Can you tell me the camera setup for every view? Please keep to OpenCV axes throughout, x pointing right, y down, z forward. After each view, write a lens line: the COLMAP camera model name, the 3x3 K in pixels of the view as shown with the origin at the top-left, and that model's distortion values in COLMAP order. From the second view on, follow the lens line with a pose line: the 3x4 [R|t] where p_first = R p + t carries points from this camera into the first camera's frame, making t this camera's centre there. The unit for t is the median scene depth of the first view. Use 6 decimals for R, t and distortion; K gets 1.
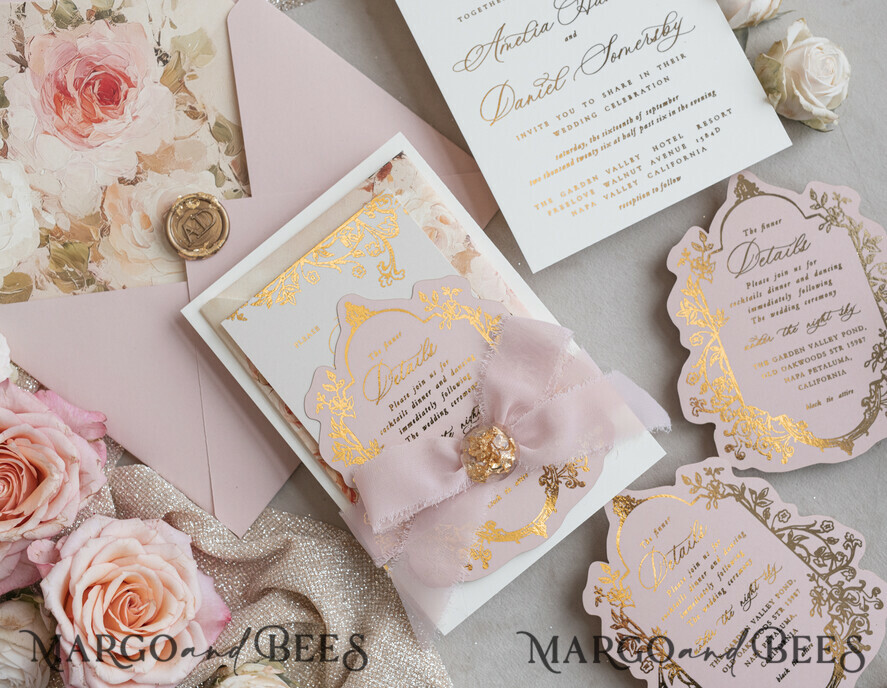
lens RADIAL K [[1534.1, 0, 424.4], [0, 1534.1, 331.2], [0, 0, 1]] dist [-0.011621, -0.079264]
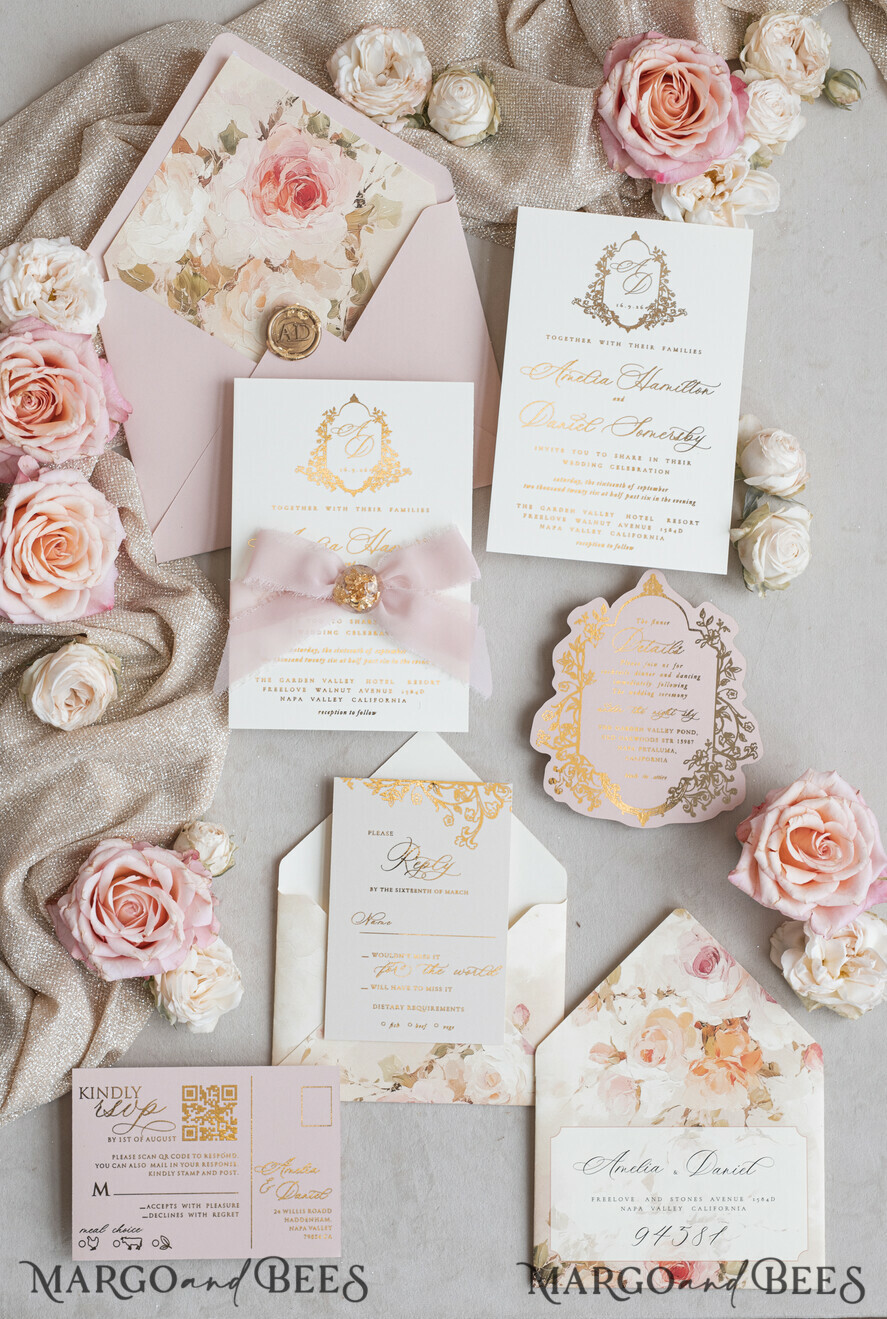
lens RADIAL K [[2324.1, 0, 445.1], [0, 2324.1, 632.7], [0, 0, 1]] dist [-0.033900, 0.148938]
pose [[0.781935, 0.622742, 0.027769, 0.036746], [-0.623123, 0.782090, 0.007259, 0.026394], [-0.017197, -0.022980, 0.999588, -0.791571]]
